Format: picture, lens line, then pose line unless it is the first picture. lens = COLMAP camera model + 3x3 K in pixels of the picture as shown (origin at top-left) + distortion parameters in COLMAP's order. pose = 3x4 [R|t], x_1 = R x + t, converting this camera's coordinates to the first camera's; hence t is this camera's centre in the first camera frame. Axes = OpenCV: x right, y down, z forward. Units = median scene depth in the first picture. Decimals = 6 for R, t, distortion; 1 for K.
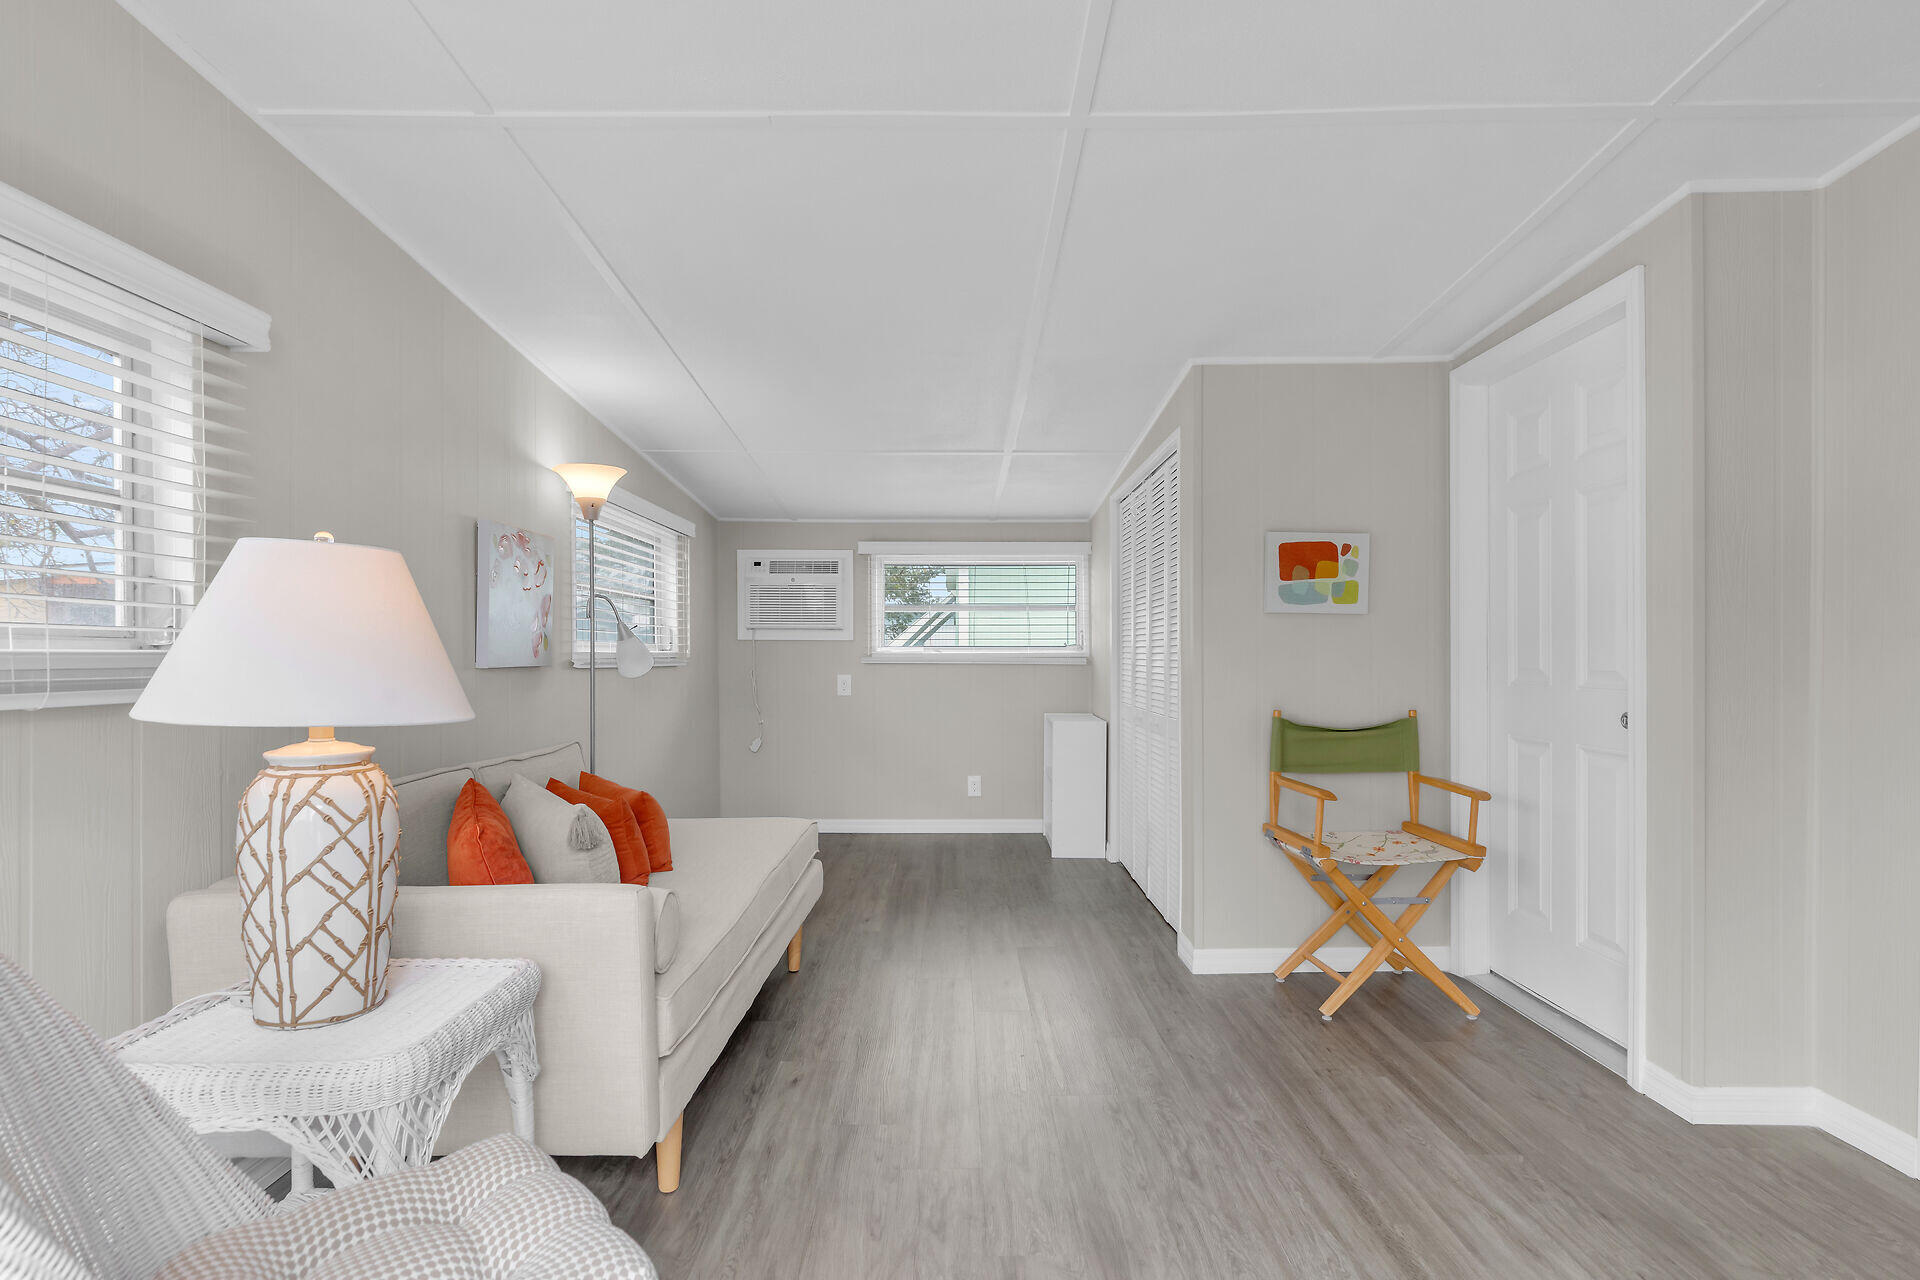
lens RADIAL K [[913.0, 0, 876.5], [0, 913.0, 642.4], [0, 0, 1]] dist [0.001258, -0.000019]
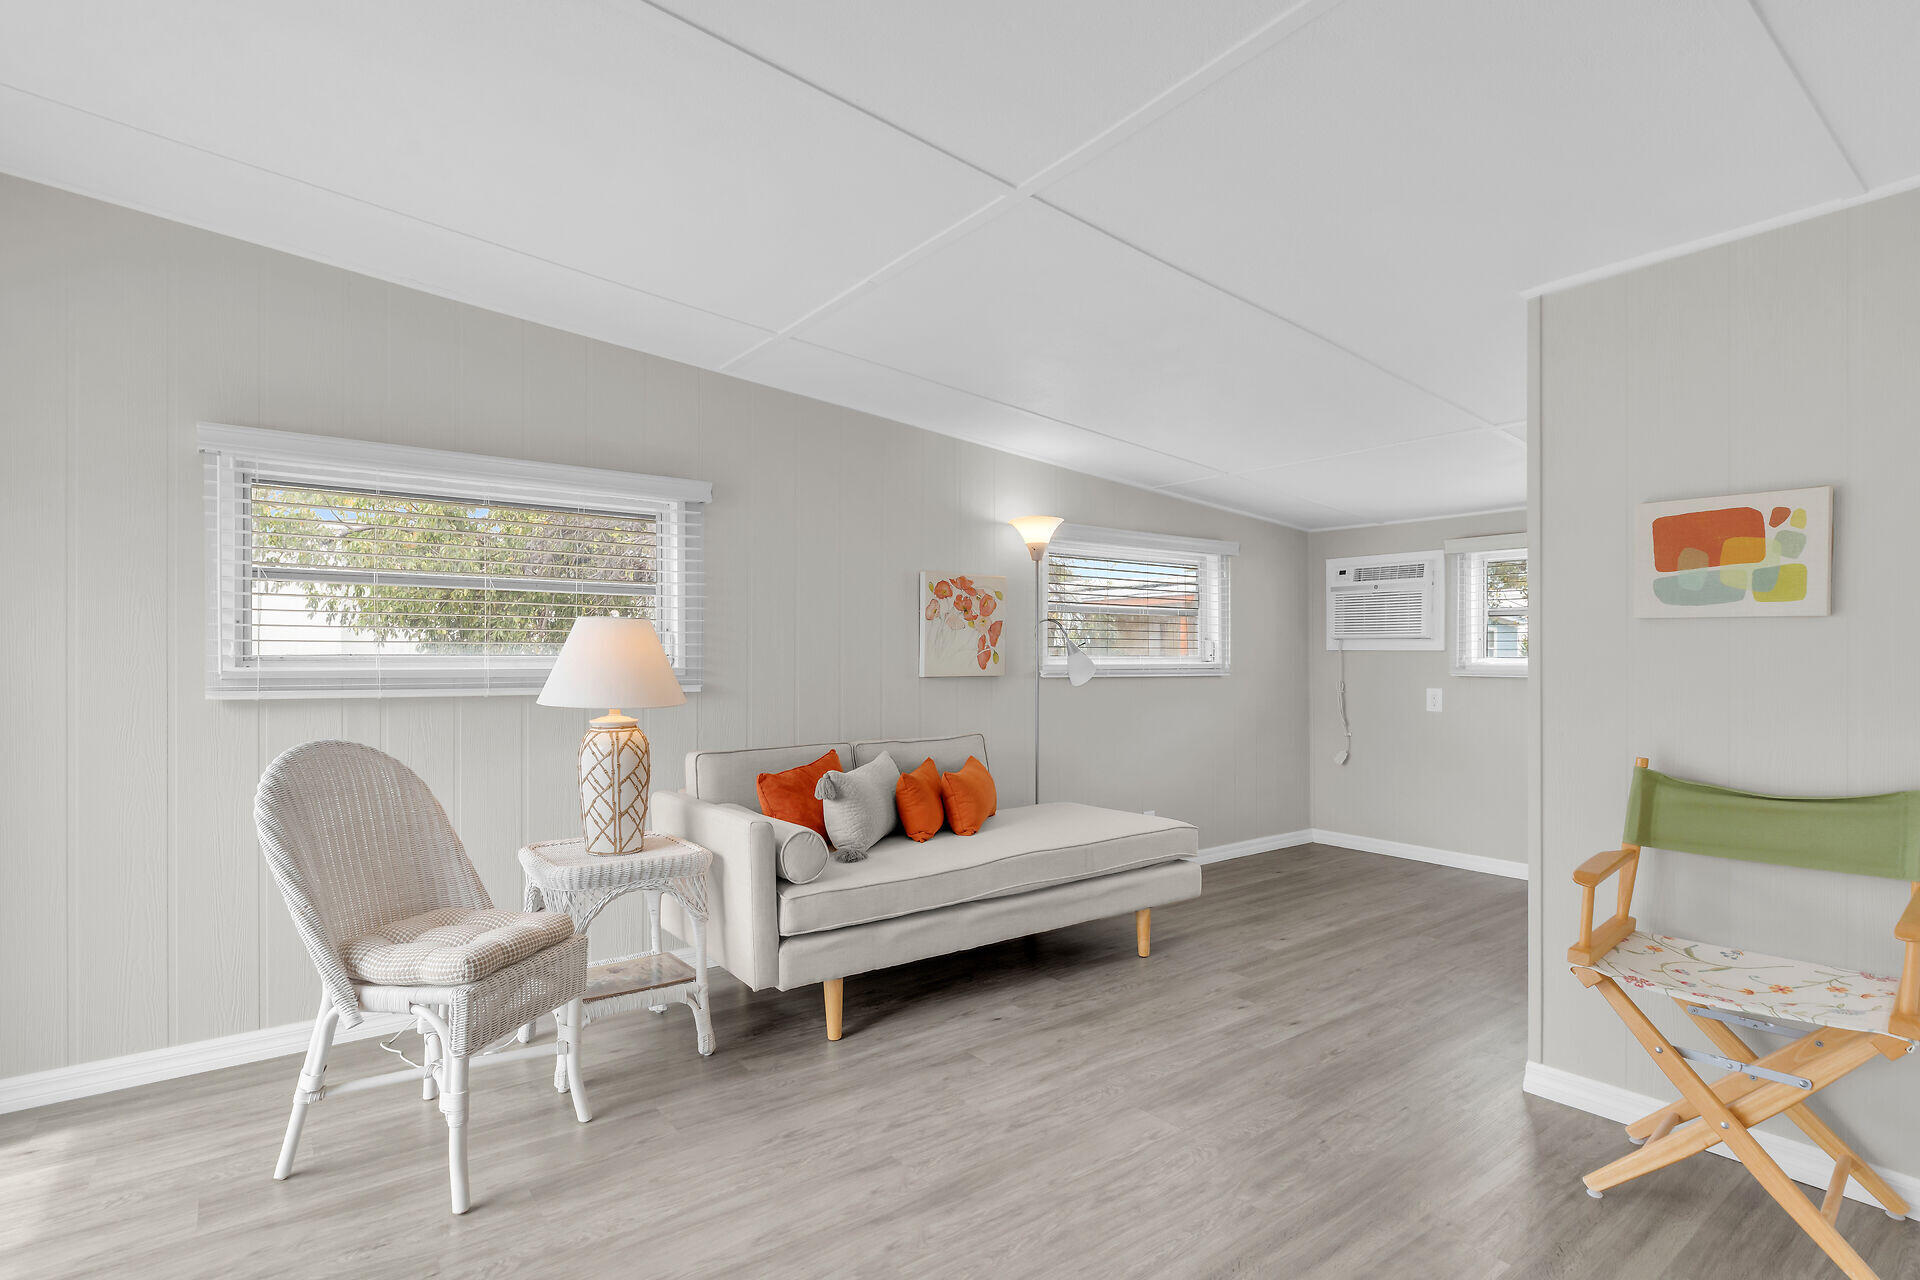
lens RADIAL K [[868.9, 0, 960.0], [0, 868.9, 640.0], [0, 0, 1]] dist [0.001226, 0.000292]
pose [[0.641245, -0.014721, -0.767195, 0.612669], [0.009167, 0.999892, -0.011524, -0.013000], [0.767281, 0.000357, 0.641311, 0.165639]]
